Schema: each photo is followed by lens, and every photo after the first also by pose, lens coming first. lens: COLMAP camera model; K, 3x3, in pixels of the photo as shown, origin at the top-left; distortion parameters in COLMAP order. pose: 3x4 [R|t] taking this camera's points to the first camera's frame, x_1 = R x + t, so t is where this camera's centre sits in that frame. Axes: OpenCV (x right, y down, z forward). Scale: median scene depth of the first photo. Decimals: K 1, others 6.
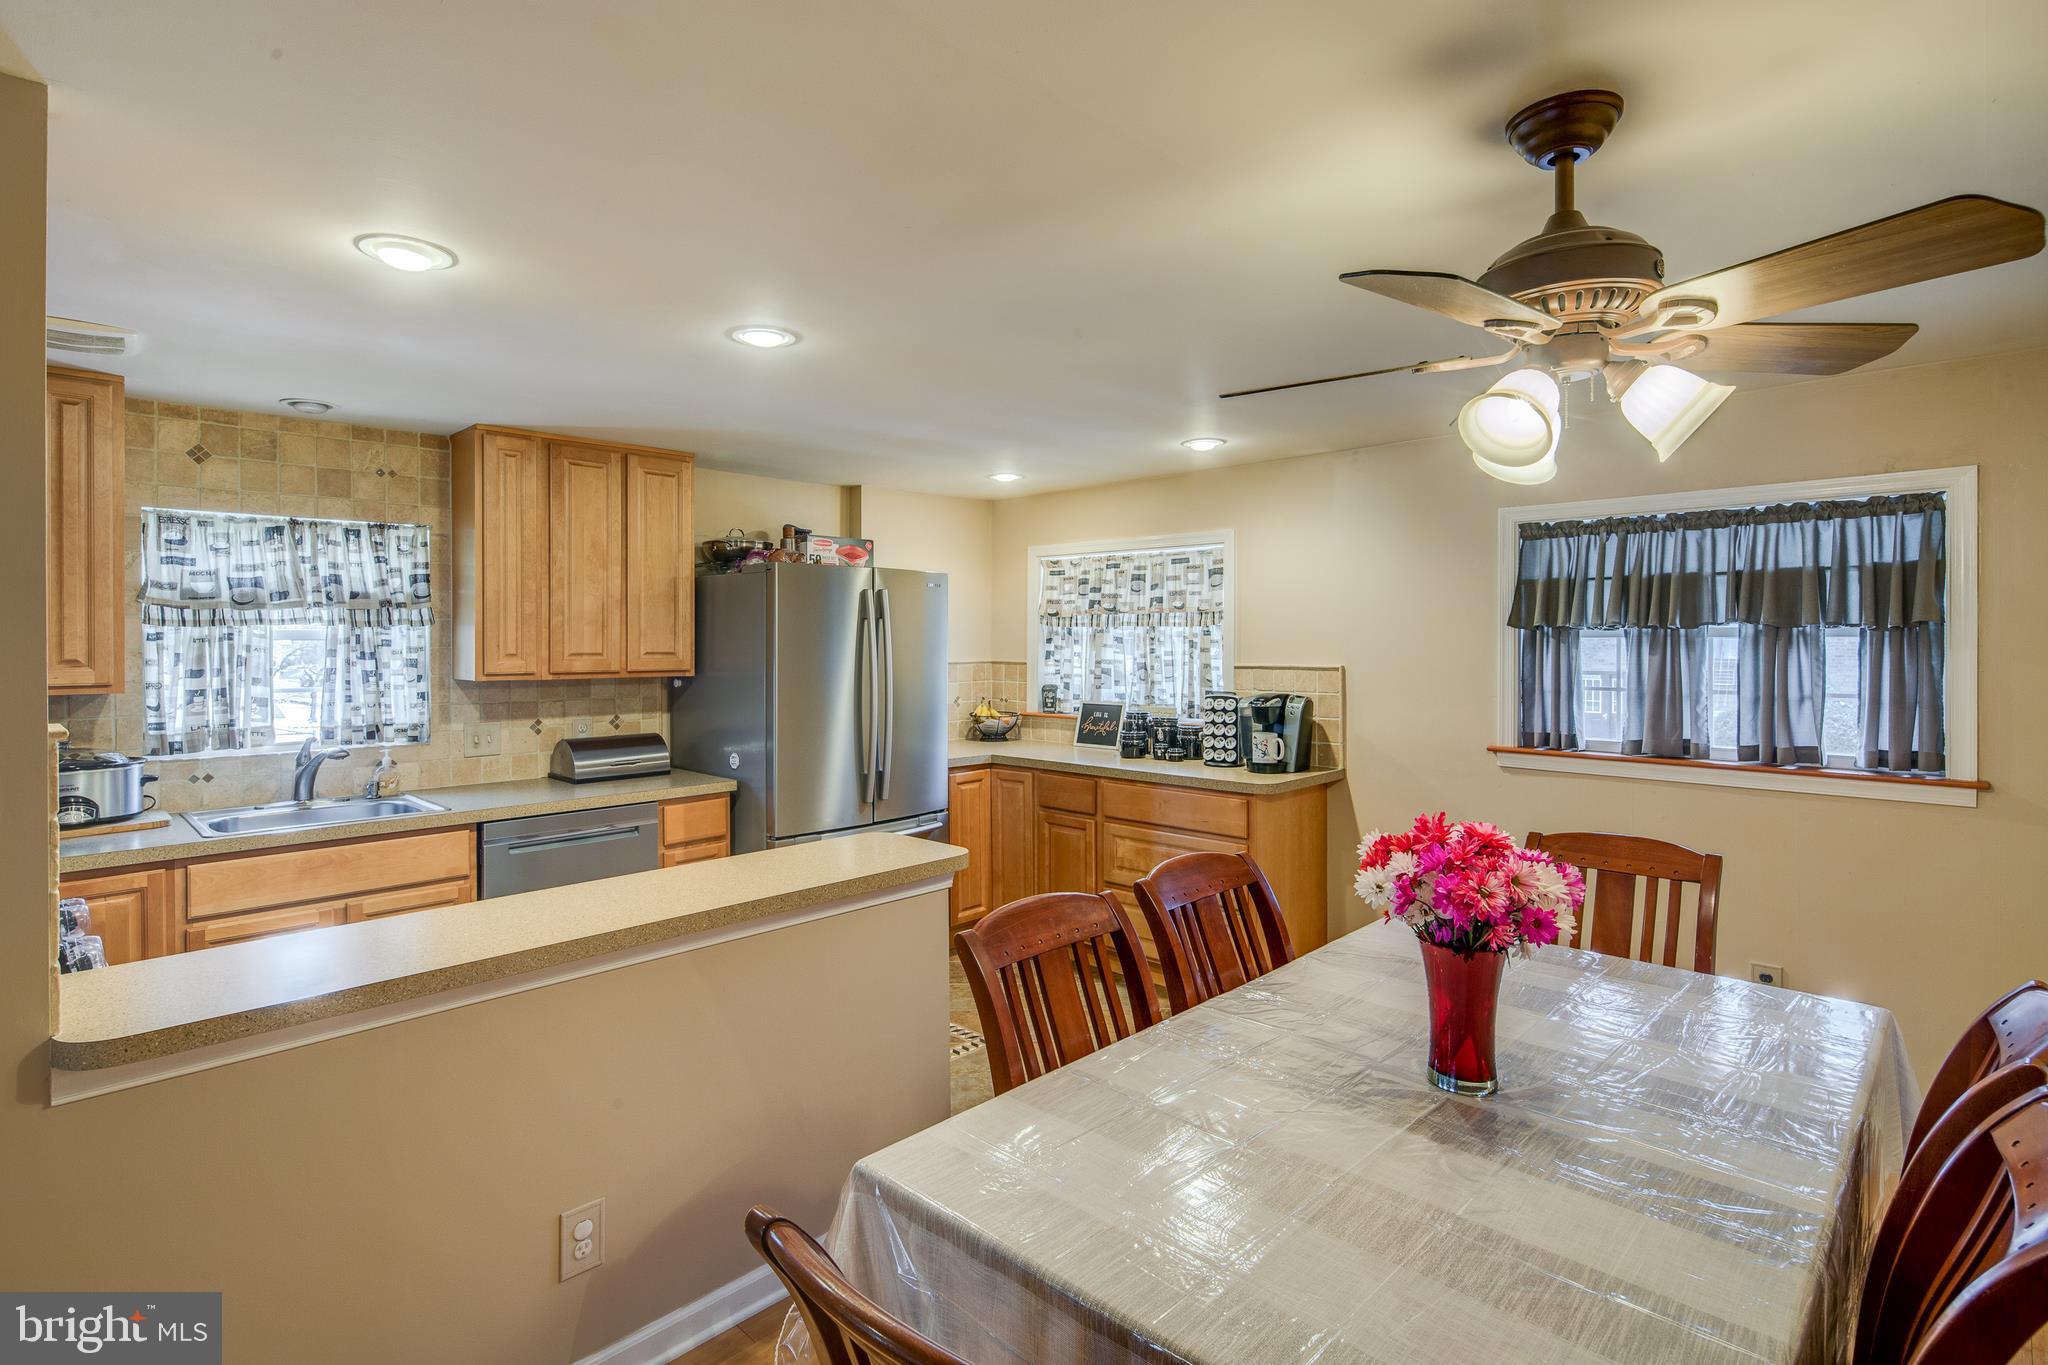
lens RADIAL K [[990.6, 0, 1023.6], [0, 990.6, 644.7], [0, 0, 1]] dist [0.006080, -0.004713]
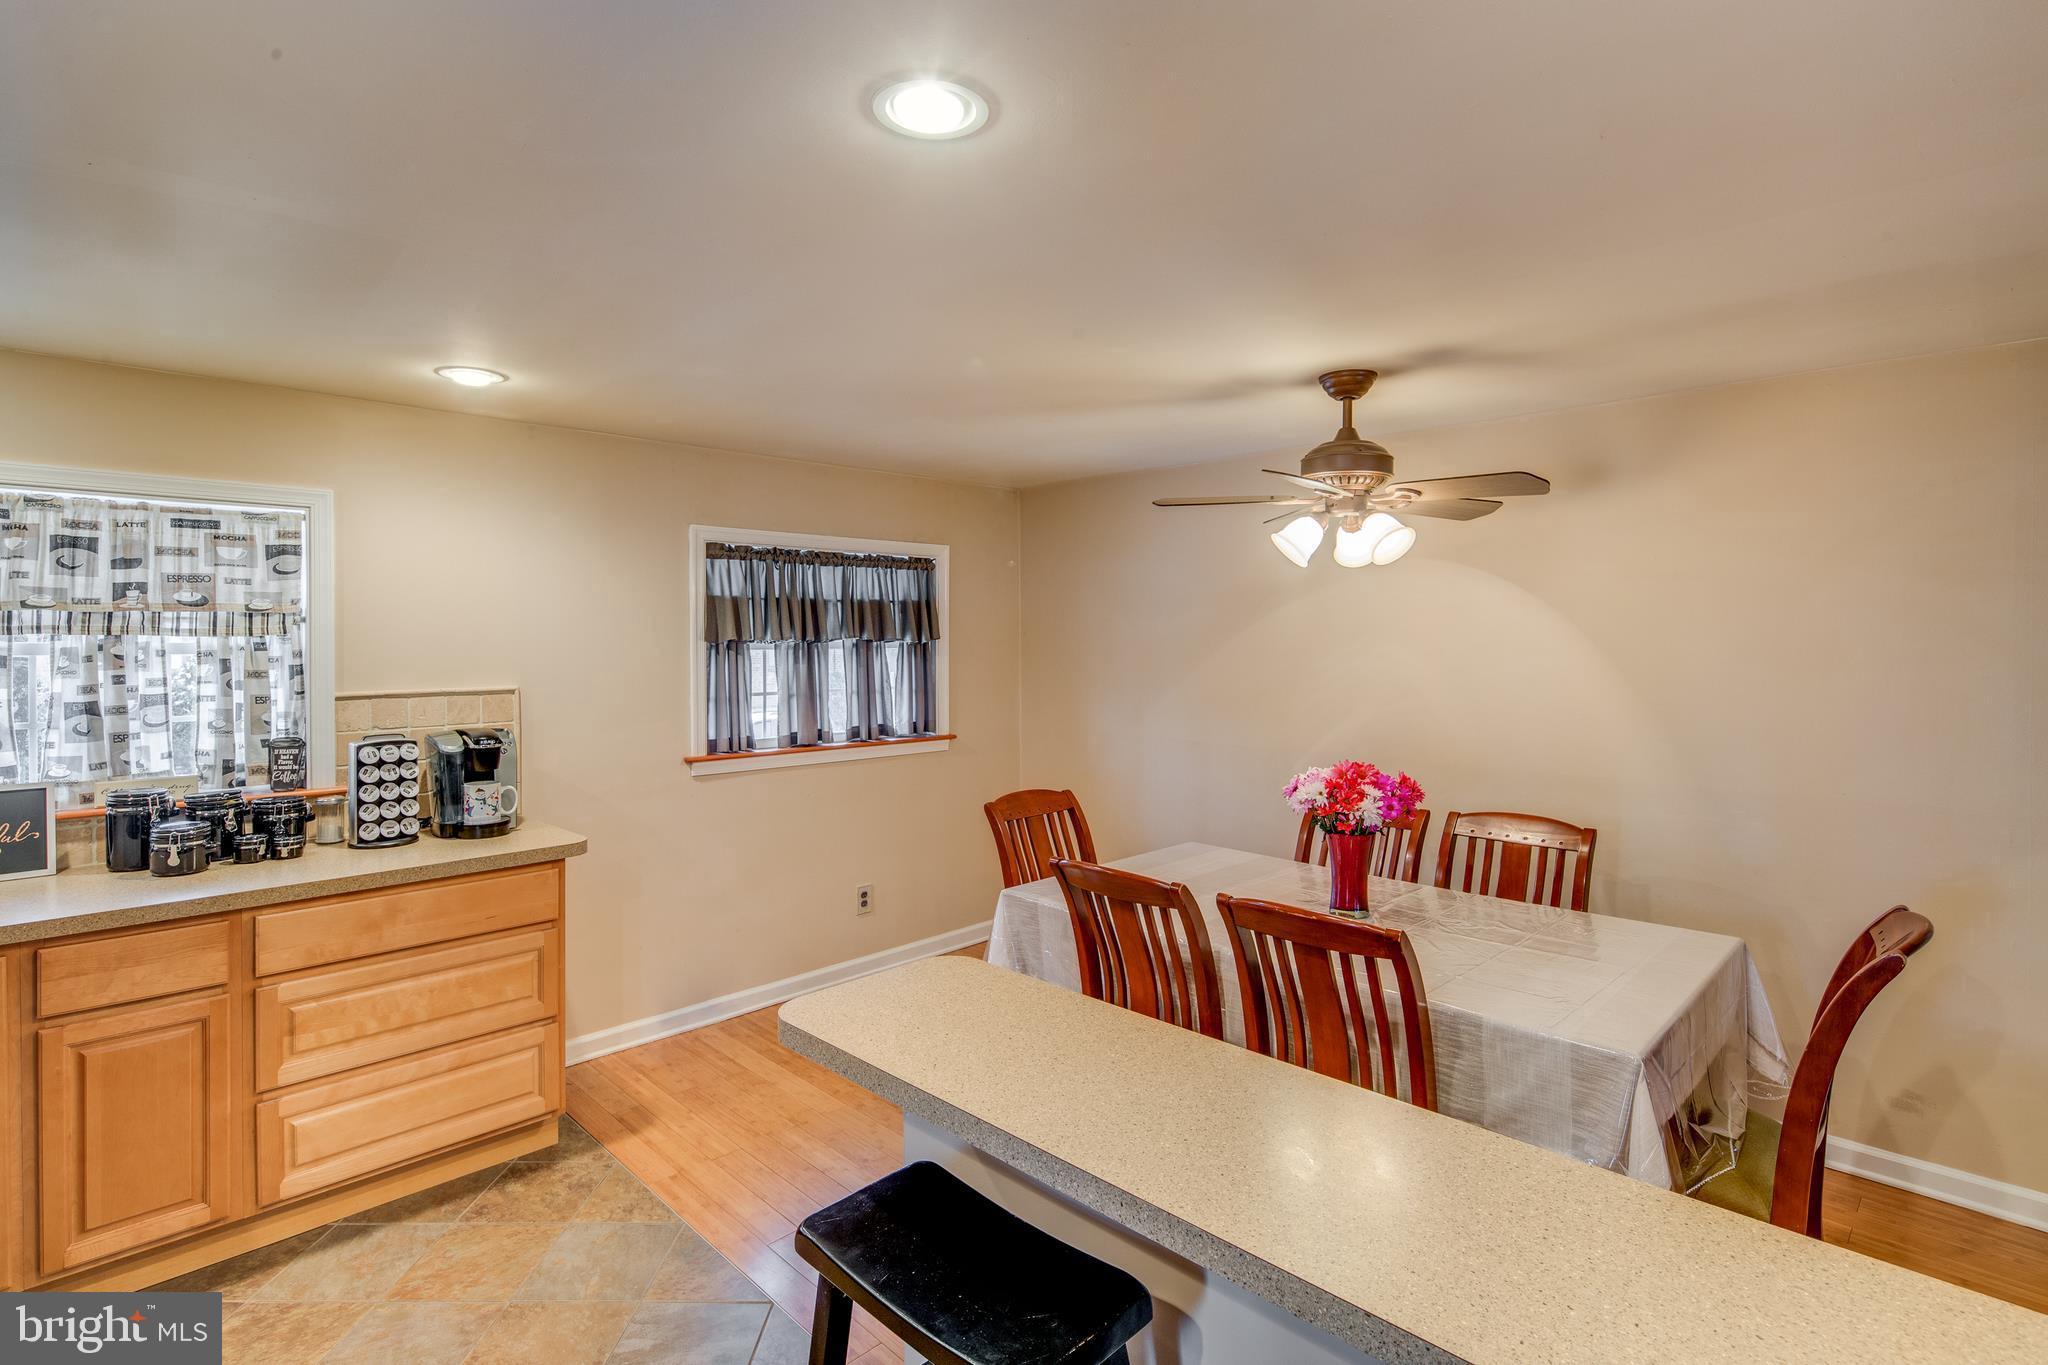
lens RADIAL K [[990.6, 0, 1023.6], [0, 990.6, 644.7], [0, 0, 1]] dist [0.006080, -0.004713]
pose [[0.025413, 0.000753, 0.999677, -0.429227], [0.012733, 0.999918, -0.001077, -0.006356], [-0.999596, 0.012756, 0.025401, 0.510134]]
